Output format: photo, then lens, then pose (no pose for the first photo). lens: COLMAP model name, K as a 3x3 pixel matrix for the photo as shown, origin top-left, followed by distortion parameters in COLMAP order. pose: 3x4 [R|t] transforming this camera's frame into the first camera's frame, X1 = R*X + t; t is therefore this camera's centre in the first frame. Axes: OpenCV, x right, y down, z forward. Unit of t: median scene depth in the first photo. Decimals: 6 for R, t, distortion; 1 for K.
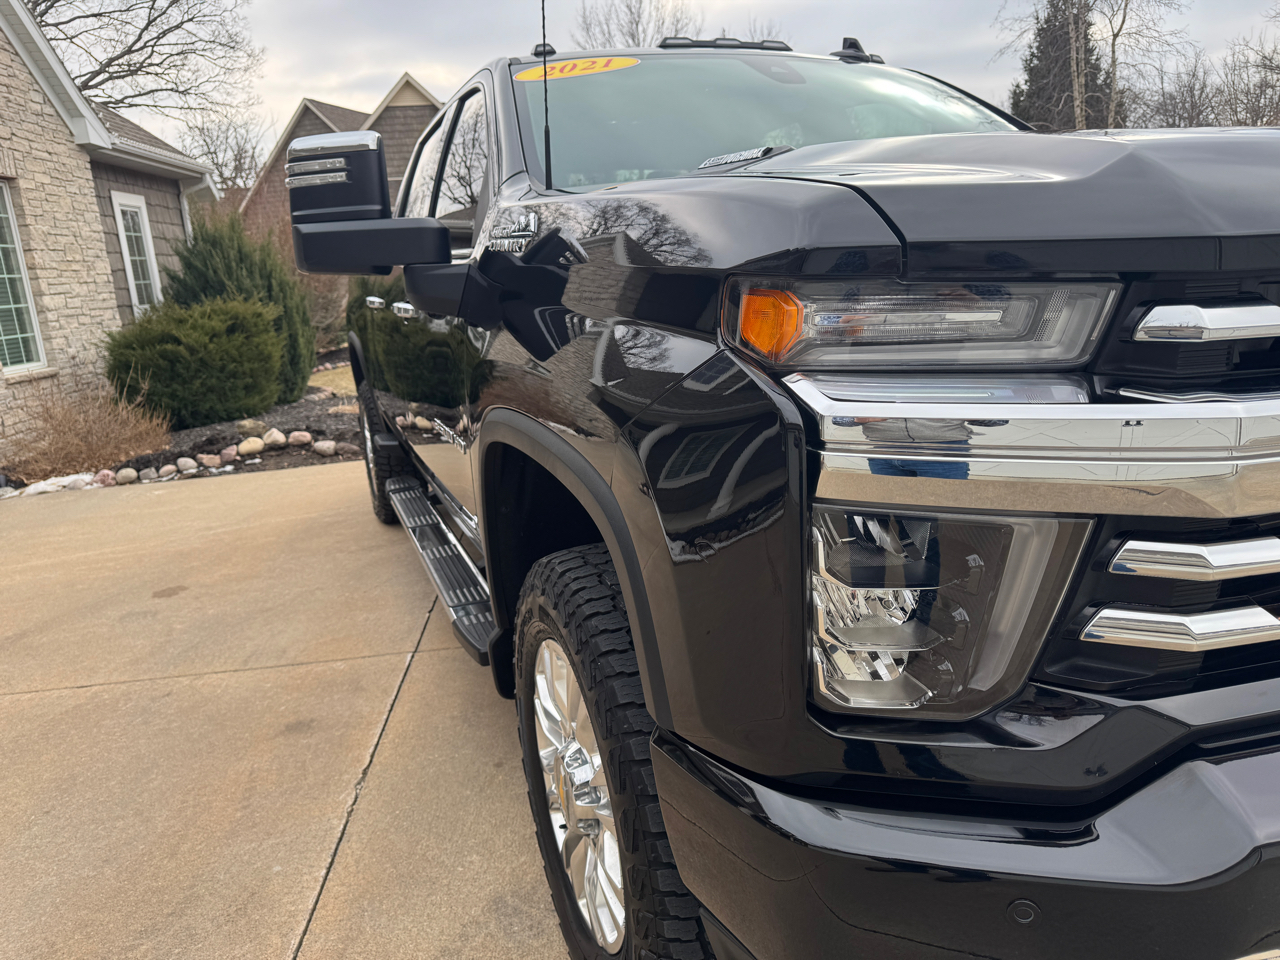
lens RADIAL K [[897.7, 0, 641.0], [0, 897.7, 471.5], [0, 0, 1]] dist [0.022664, -0.025924]
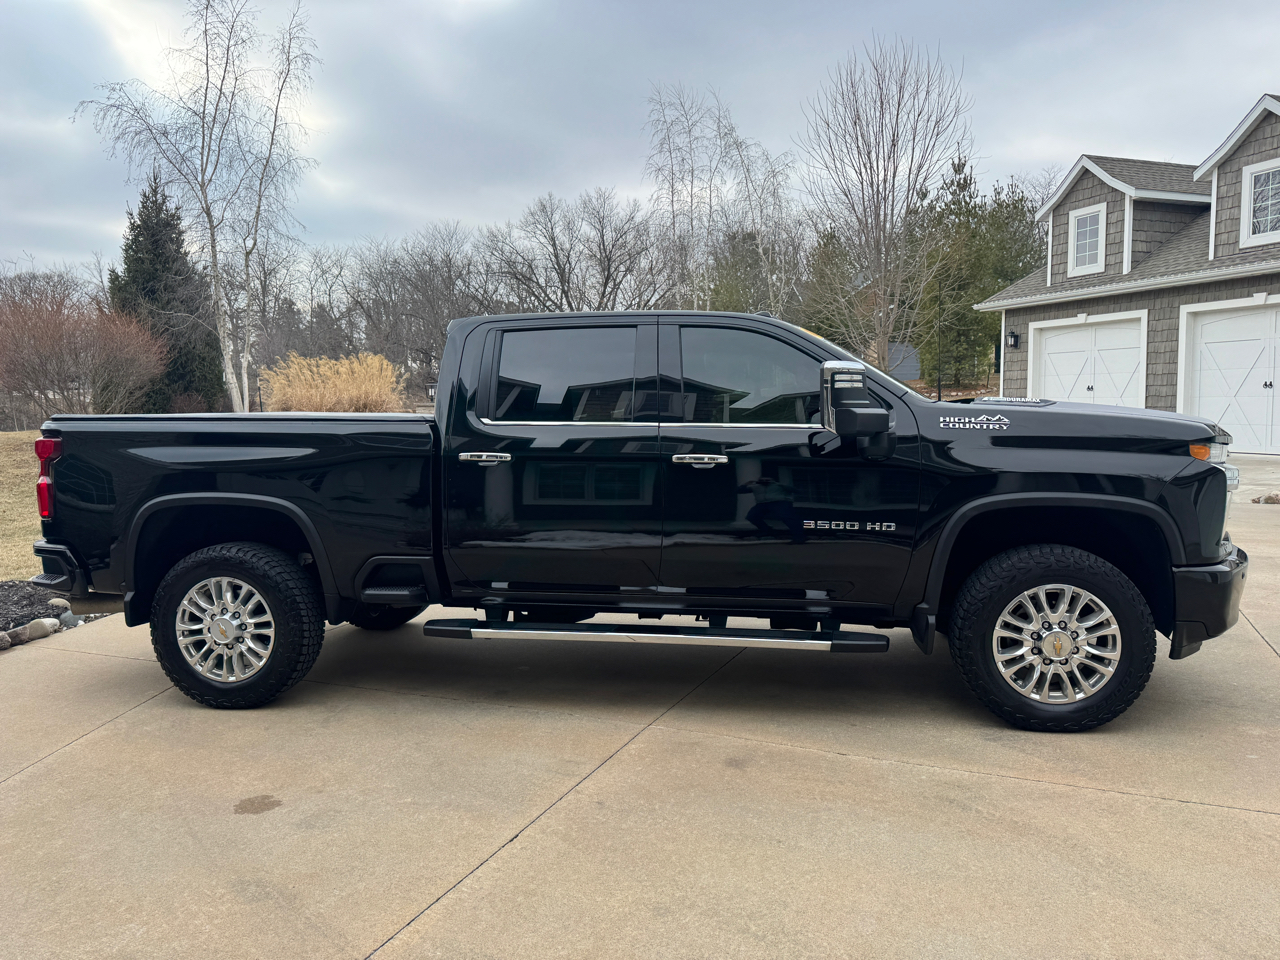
lens RADIAL K [[880.8, 0, 640.0], [0, 880.8, 480.0], [0, 0, 1]] dist [0.107059, -0.160075]
pose [[0.497115, -0.005042, 0.867670, -0.575663], [0.168503, 0.981507, -0.090837, -0.011704], [-0.851166, 0.191362, 0.488772, 0.143484]]
